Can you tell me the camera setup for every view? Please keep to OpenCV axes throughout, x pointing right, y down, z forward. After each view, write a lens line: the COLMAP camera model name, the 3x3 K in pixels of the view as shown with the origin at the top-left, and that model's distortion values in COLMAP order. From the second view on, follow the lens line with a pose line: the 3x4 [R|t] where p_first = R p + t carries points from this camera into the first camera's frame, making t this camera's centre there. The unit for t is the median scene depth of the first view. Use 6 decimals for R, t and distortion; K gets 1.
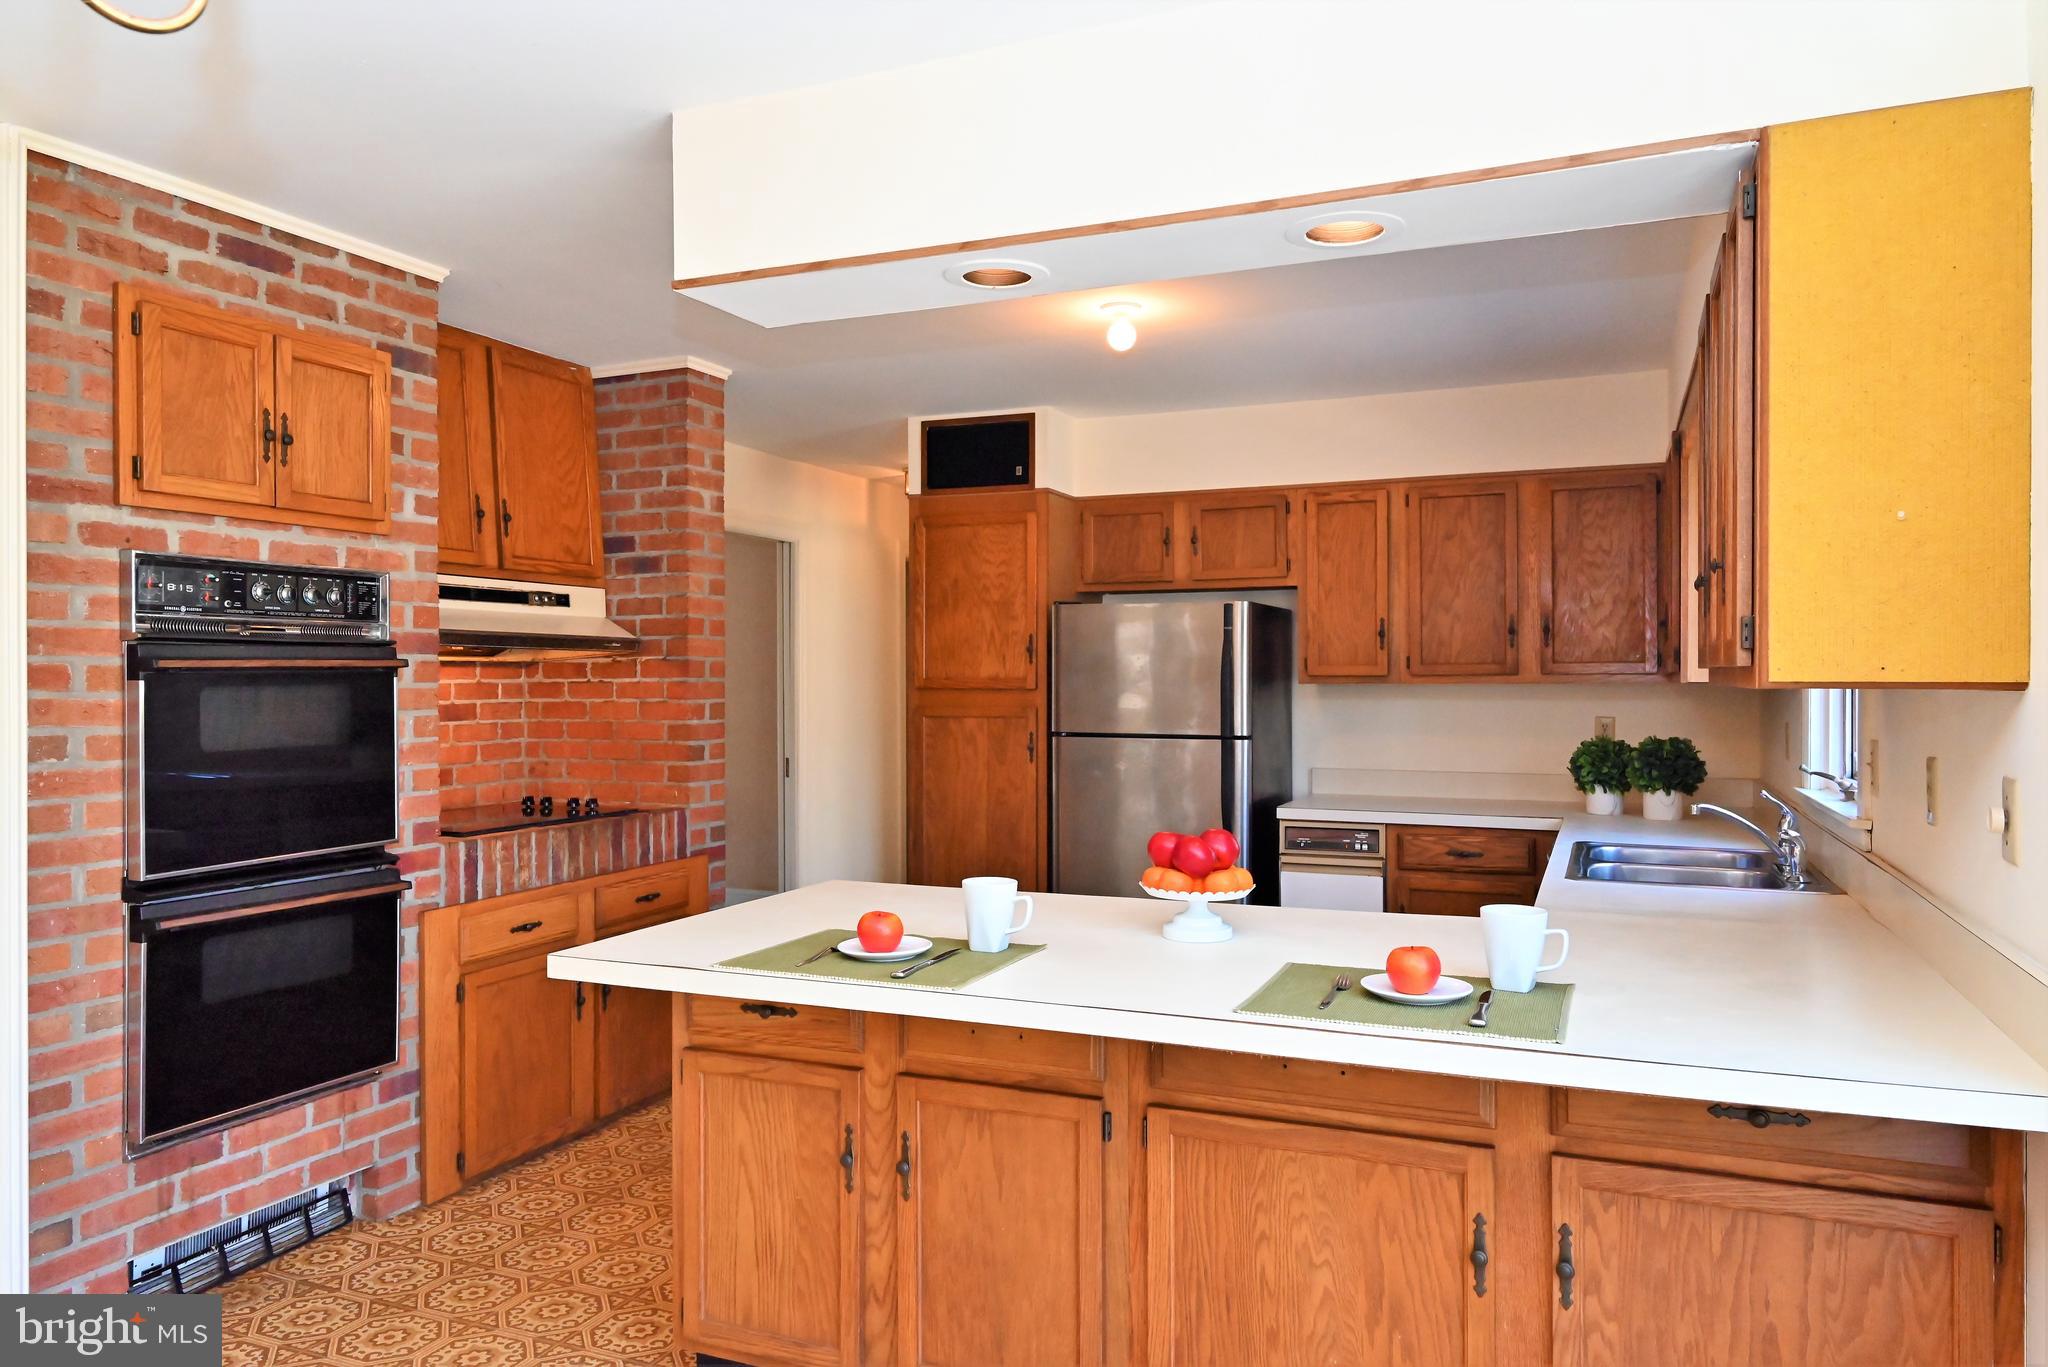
lens RADIAL K [[1375.6, 0, 1027.3], [0, 1375.6, 692.5], [0, 0, 1]] dist [0.004090, 0.005544]
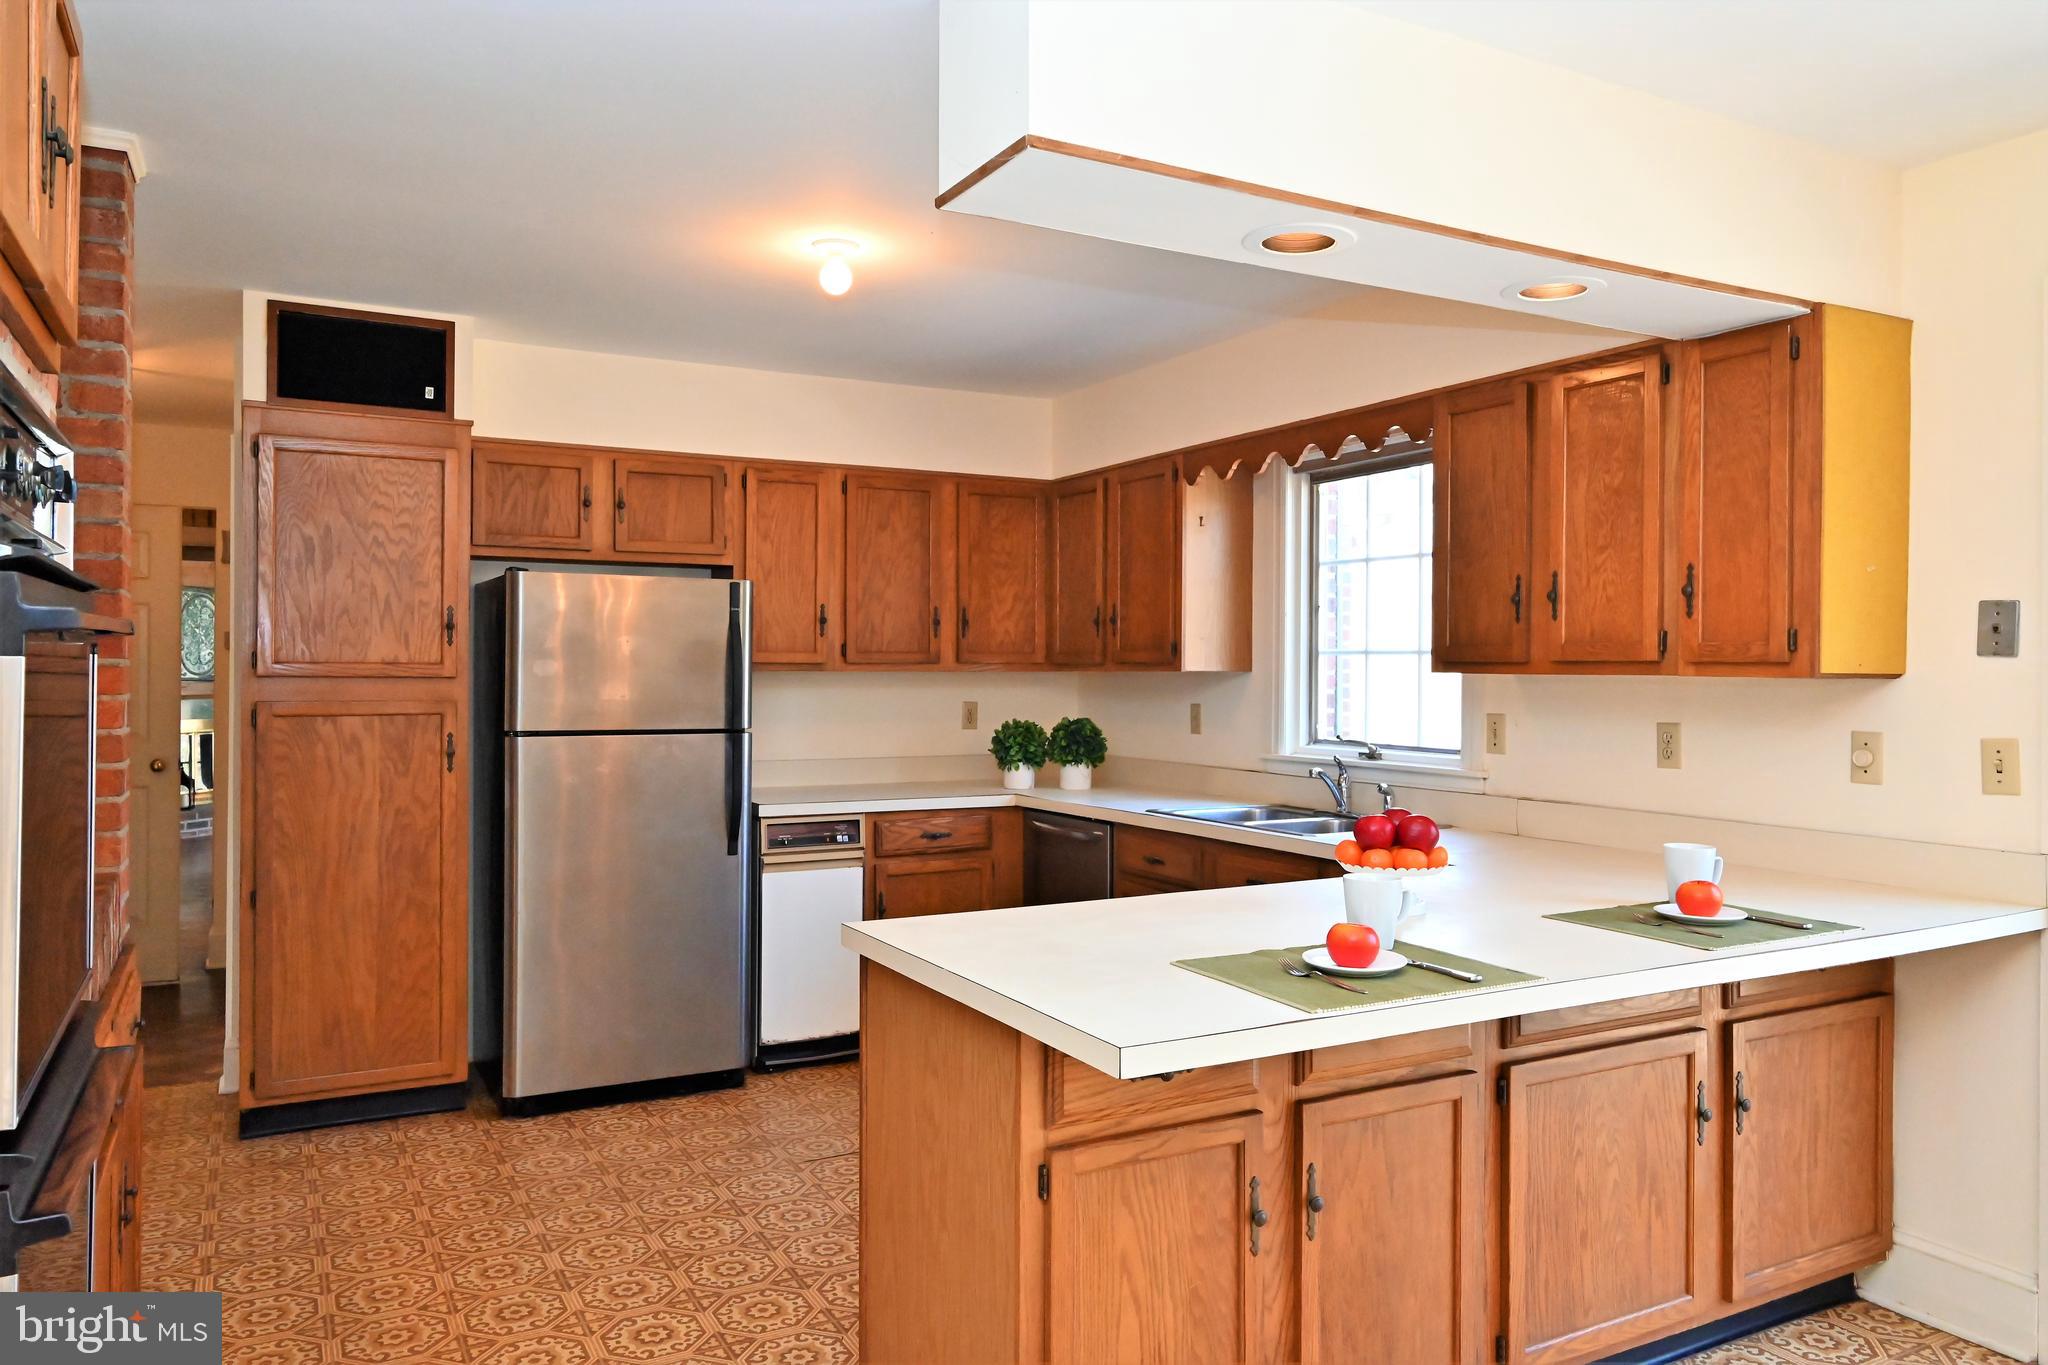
lens RADIAL K [[1402.8, 0, 1019.5], [0, 1402.8, 676.3], [0, 0, 1]] dist [-0.002157, 0.003882]
pose [[0.620388, 0.000241, 0.784295, -0.448932], [0.001655, 0.999997, -0.001616, -0.001119], [-0.784293, 0.002300, 0.620386, 0.276055]]
